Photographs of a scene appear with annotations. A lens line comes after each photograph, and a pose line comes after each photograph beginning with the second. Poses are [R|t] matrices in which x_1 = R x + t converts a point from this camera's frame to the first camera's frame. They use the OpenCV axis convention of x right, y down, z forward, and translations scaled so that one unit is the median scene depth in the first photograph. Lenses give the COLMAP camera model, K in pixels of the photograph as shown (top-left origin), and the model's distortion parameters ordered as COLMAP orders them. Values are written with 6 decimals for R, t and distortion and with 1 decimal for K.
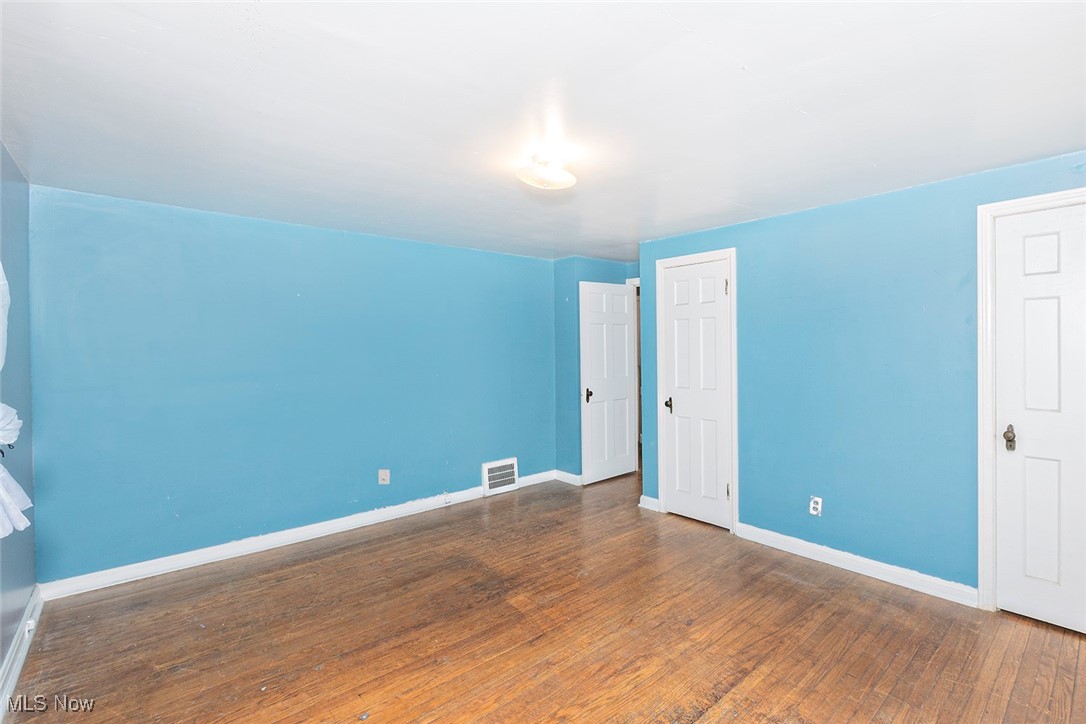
lens RADIAL K [[485.5, 0, 573.6], [0, 485.5, 356.7], [0, 0, 1]] dist [-0.000549, -0.000164]
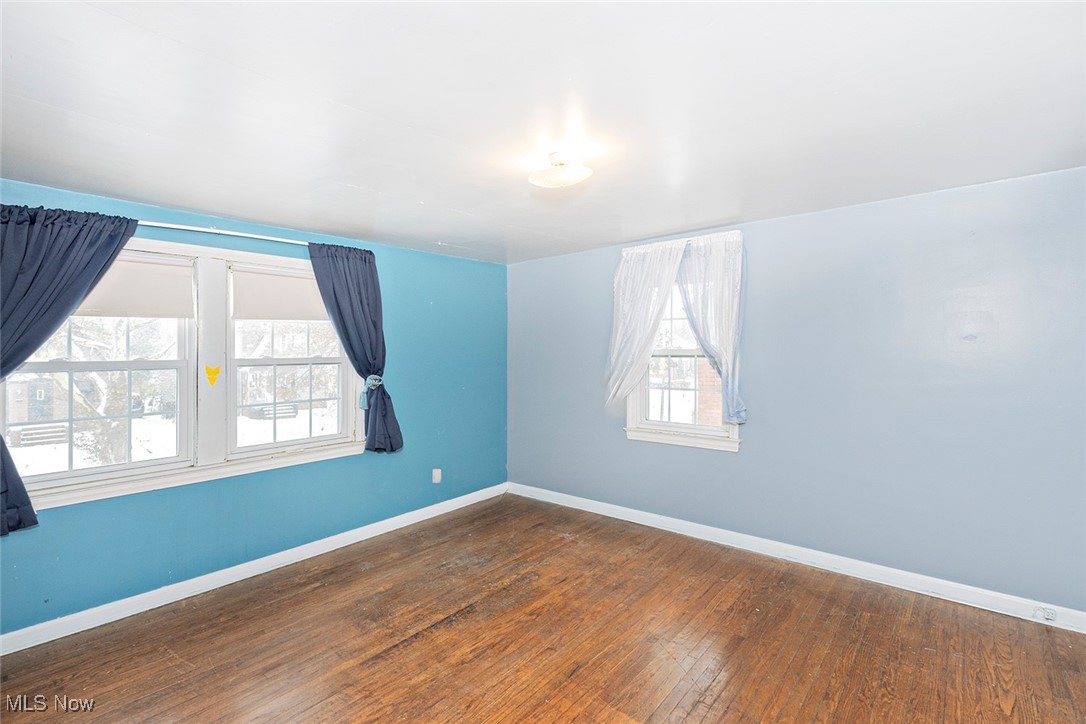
lens RADIAL K [[506.1, 0, 543.0], [0, 506.1, 362.0], [0, 0, 1]] dist [0.001188, -0.000172]
pose [[-0.990429, 0.022455, -0.136184, 0.087836], [0.015833, 0.998648, 0.049512, -0.055844], [0.137112, 0.046882, -0.989445, 1.621140]]
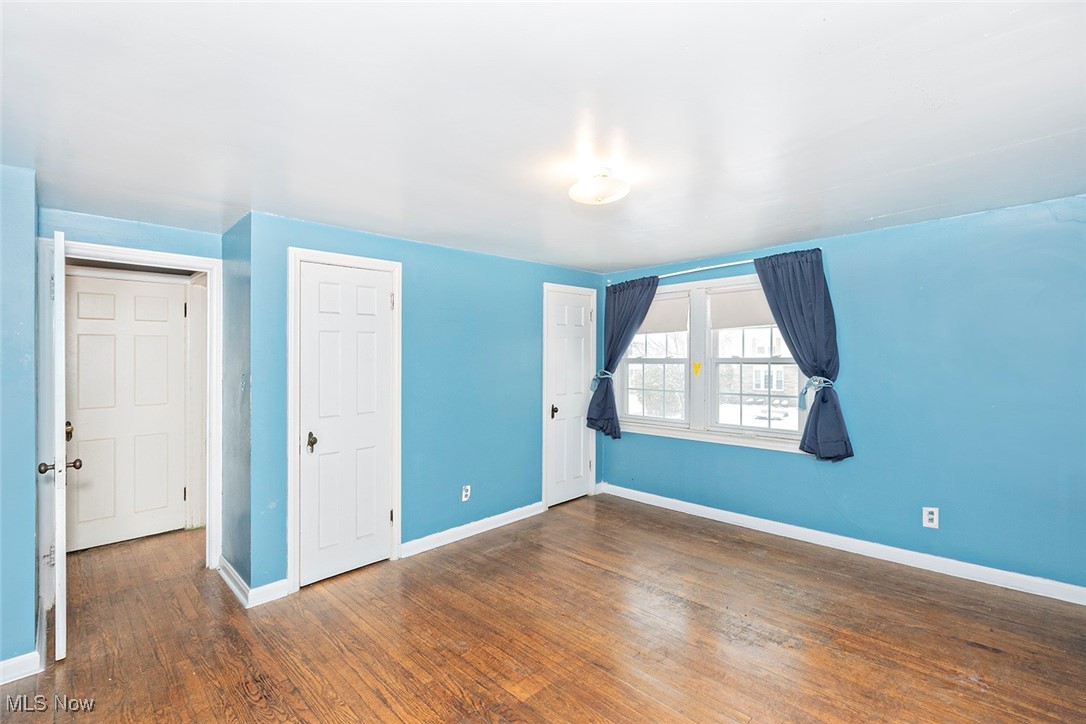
lens RADIAL K [[485.5, 0, 573.6], [0, 485.5, 356.7], [0, 0, 1]] dist [-0.000549, -0.000164]
pose [[-0.069042, 0.012876, 0.997531, -0.869899], [0.034577, 0.999347, -0.010506, -0.019612], [-0.997014, 0.033766, -0.069442, 0.922393]]
